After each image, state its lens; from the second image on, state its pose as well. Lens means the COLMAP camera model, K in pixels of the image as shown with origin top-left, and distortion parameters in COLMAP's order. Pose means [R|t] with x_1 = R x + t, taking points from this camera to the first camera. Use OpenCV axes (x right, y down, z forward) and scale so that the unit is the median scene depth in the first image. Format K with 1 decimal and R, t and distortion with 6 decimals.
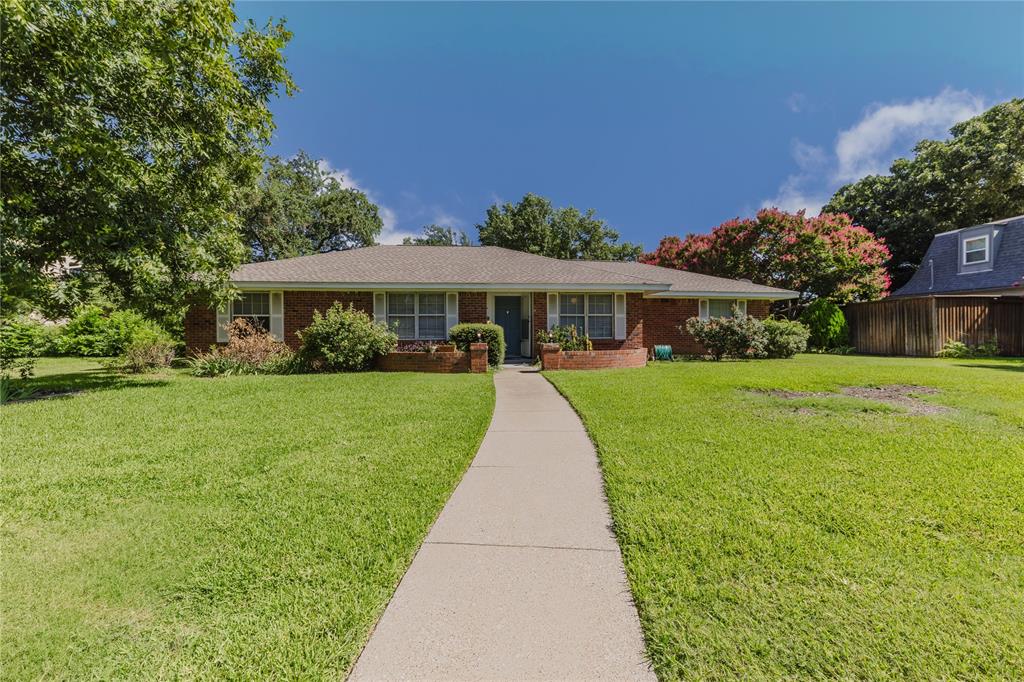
lens RADIAL K [[396.5, 0, 510.8], [0, 396.5, 337.4], [0, 0, 1]] dist [0.002152, -0.000526]
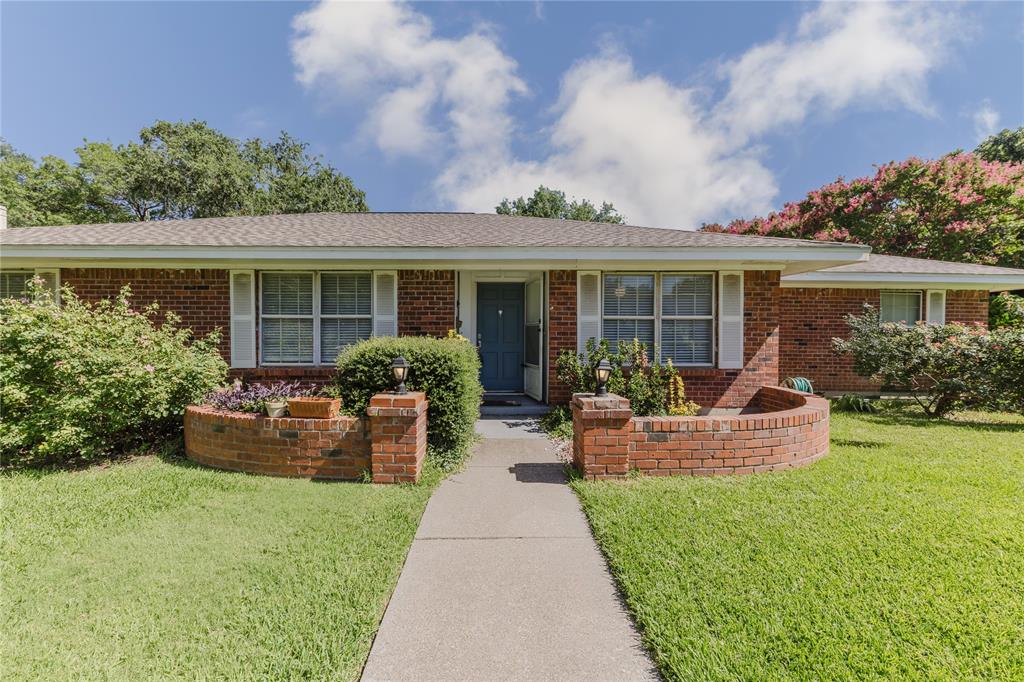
lens RADIAL K [[350.6, 0, 513.4], [0, 350.6, 342.1], [0, 0, 1]] dist [-0.000208, -0.000483]
pose [[0.999547, 0.004673, -0.029744, 0.026104], [-0.004461, 0.999964, 0.007200, -0.028749], [0.029777, -0.007064, 0.999532, 0.567540]]
